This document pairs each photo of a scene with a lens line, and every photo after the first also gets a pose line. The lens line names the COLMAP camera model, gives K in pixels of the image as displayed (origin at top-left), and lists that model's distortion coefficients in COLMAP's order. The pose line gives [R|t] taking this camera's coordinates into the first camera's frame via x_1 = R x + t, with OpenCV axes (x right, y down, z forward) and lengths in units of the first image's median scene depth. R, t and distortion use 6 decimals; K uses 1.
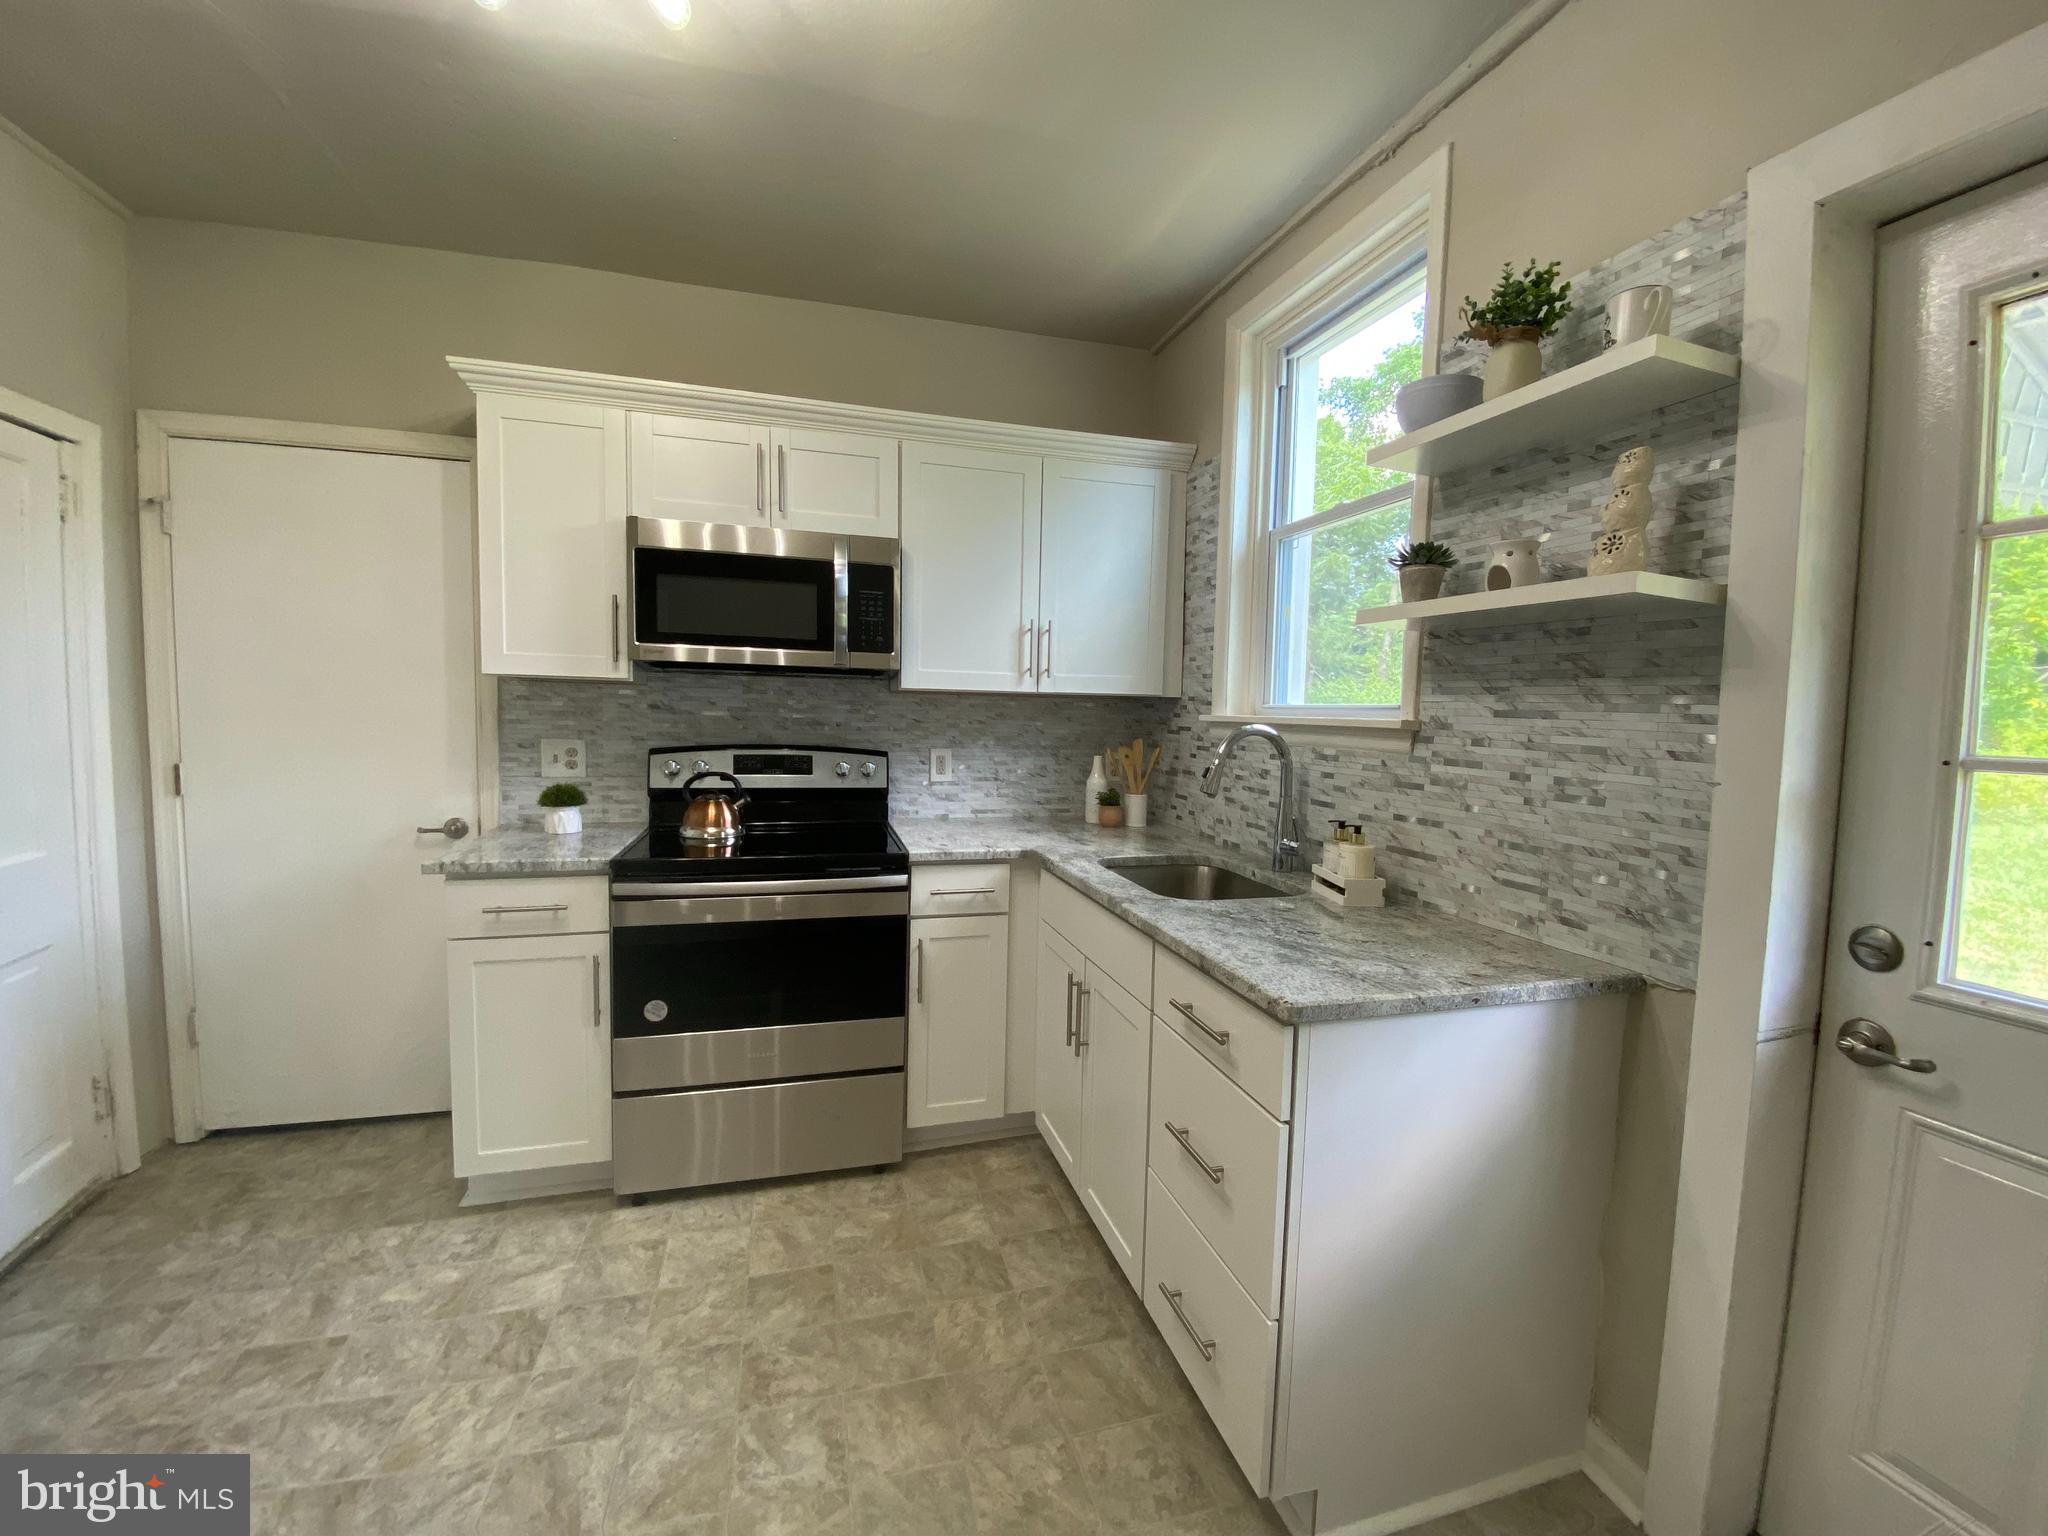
lens RADIAL K [[840.2, 0, 1024.0], [0, 840.2, 768.0], [0, 0, 1]] dist [0.045155, -0.030655]
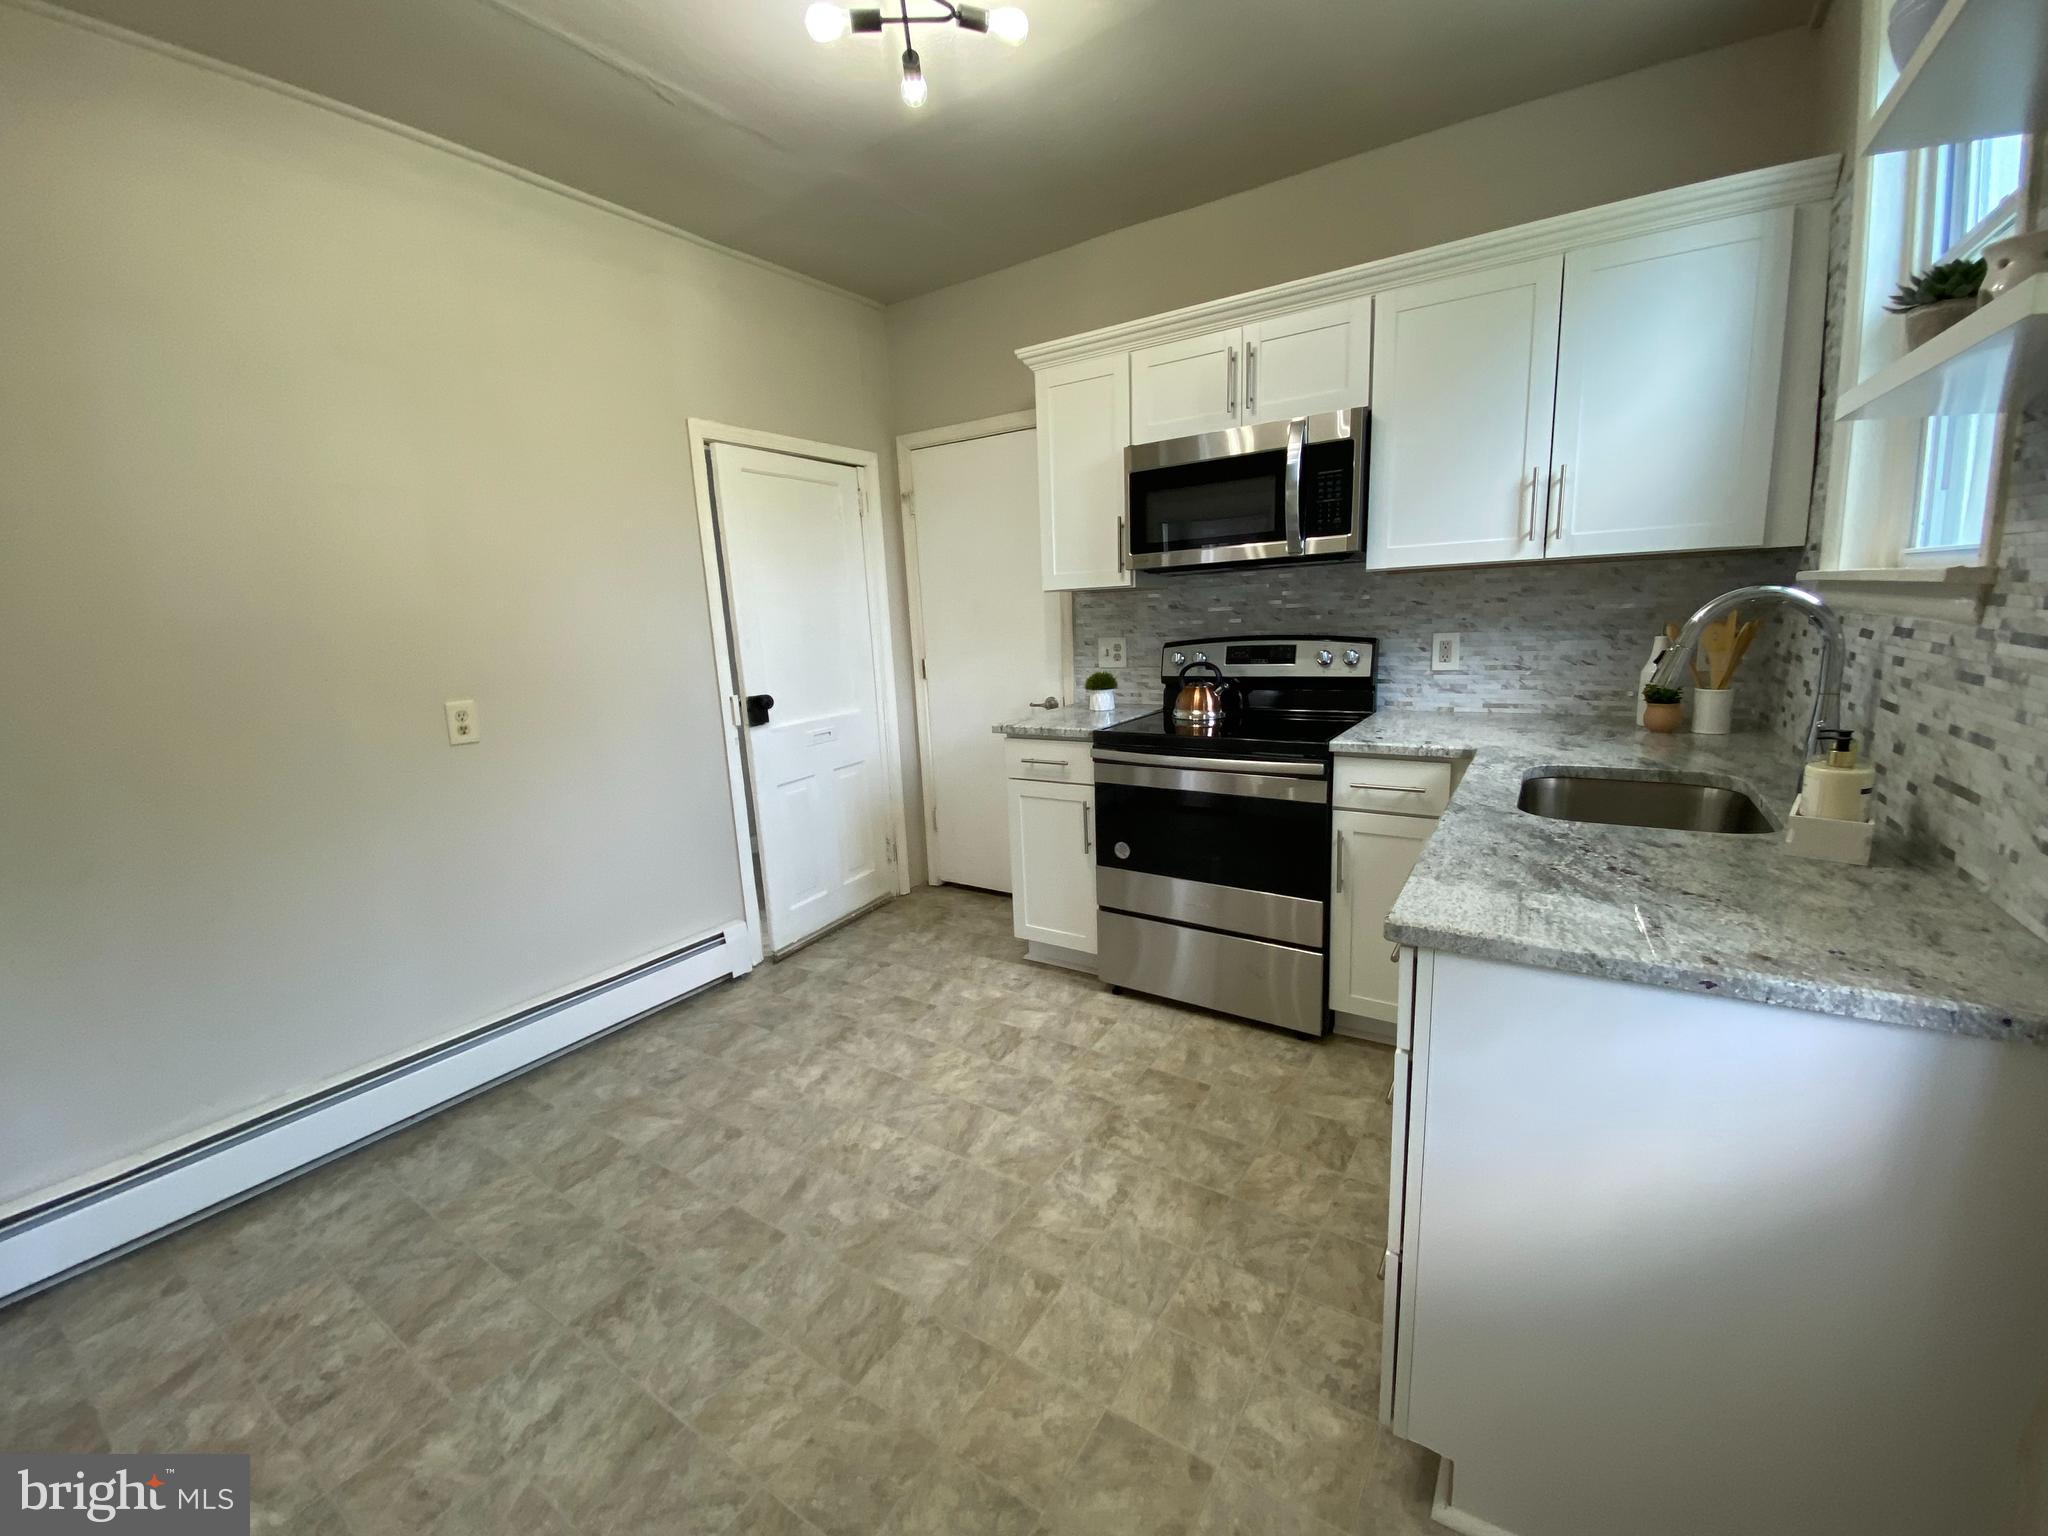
lens RADIAL K [[836.4, 0, 1033.0], [0, 836.4, 768.6], [0, 0, 1]] dist [0.064993, -0.048283]
pose [[0.659985, 0.089658, -0.745910, 0.406183], [0.006646, 0.992118, 0.125133, 0.005099], [0.751249, -0.087543, 0.654187, 0.089607]]
